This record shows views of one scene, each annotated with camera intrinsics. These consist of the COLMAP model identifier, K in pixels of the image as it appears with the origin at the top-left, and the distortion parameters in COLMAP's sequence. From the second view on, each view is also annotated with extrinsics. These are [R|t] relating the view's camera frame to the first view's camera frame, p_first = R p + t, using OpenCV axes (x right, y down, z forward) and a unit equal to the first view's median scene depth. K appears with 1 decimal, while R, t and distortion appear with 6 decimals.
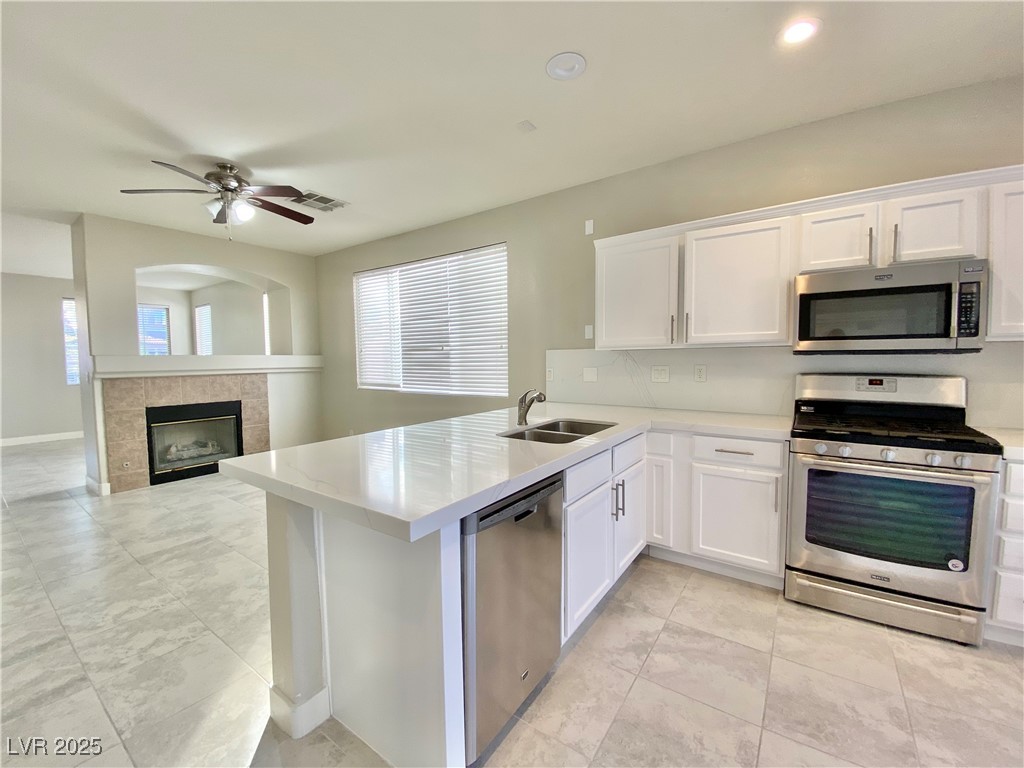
lens RADIAL K [[420.0, 0, 513.2], [0, 420.0, 382.4], [0, 0, 1]] dist [-0.009423, -0.002702]
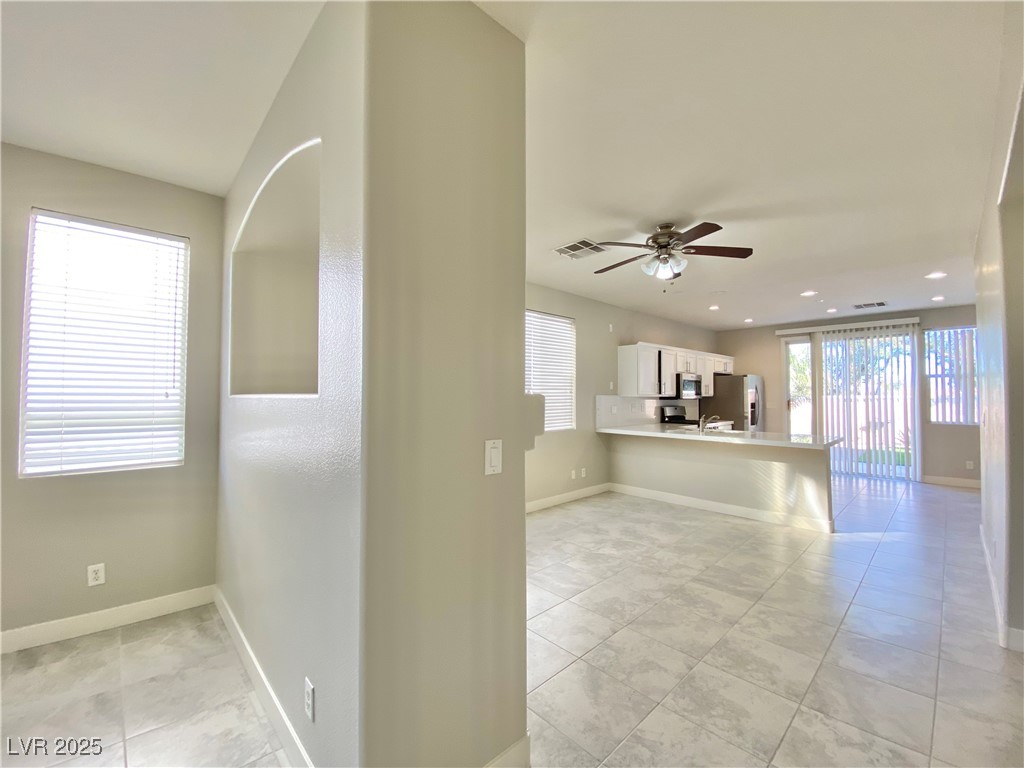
lens RADIAL K [[420.0, 0, 514.1], [0, 420.0, 376.8], [0, 0, 1]] dist [-0.009423, -0.002702]
pose [[0.189467, 0.055135, 0.980338, -1.819338], [0.048790, 0.996660, -0.065483, -0.068458], [-0.980674, 0.060237, 0.186144, 1.208701]]
